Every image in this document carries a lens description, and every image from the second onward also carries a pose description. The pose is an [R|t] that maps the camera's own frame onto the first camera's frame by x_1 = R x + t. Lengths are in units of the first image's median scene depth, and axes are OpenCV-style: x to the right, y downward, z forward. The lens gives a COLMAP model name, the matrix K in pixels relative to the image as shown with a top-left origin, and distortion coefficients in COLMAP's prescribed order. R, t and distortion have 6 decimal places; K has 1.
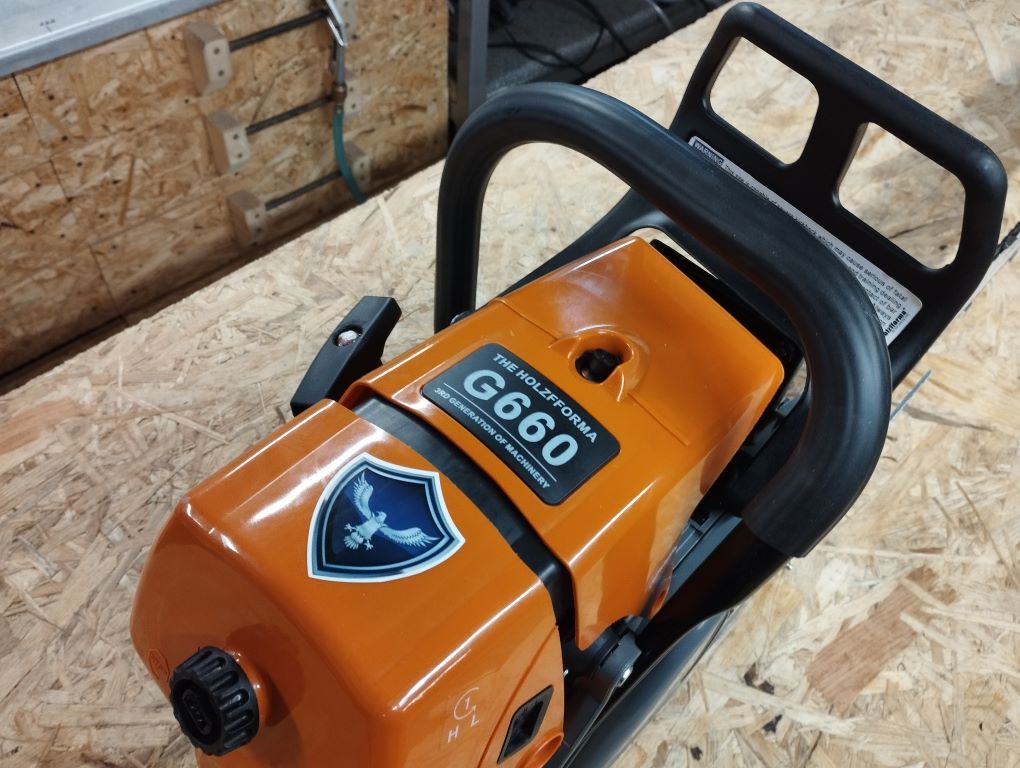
lens RADIAL K [[856.4, 0, 514.2], [0, 856.4, 380.0], [0, 0, 1]] dist [0.078760, -0.100289]
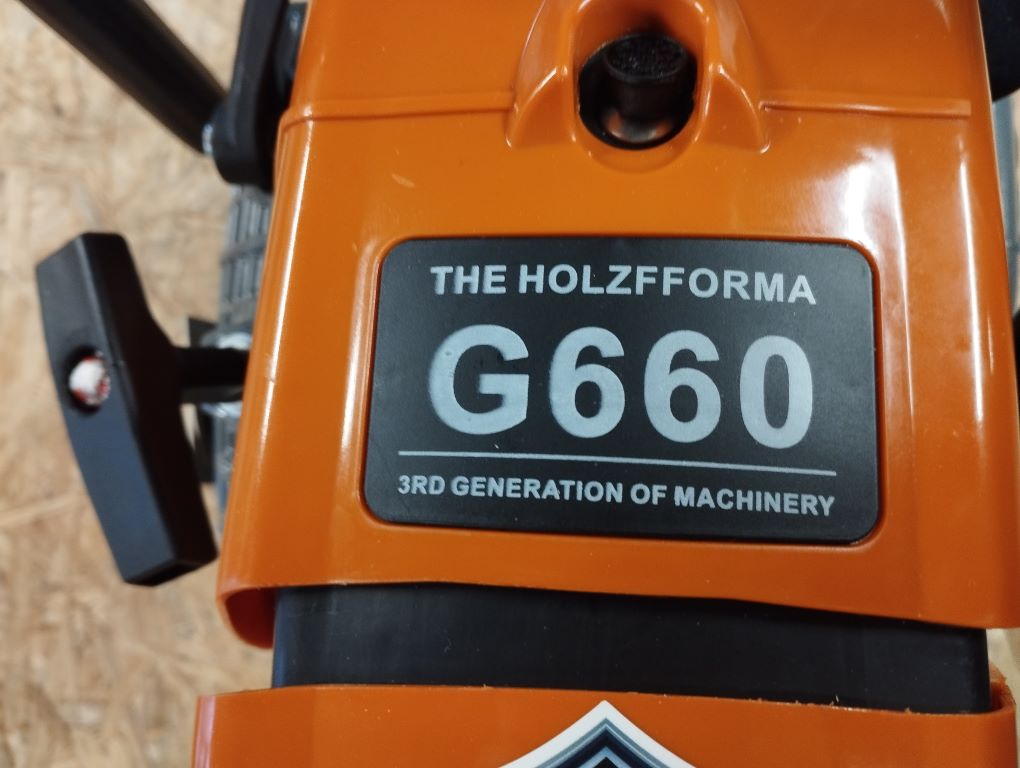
lens RADIAL K [[856.4, 0, 500.7], [0, 856.4, 380.7], [0, 0, 1]] dist [0.078760, -0.100289]
pose [[0.735664, -0.673434, -0.072695, -0.003074], [0.621493, 0.628427, 0.467789, -0.159738], [-0.269341, -0.389315, 0.880846, 0.680548]]
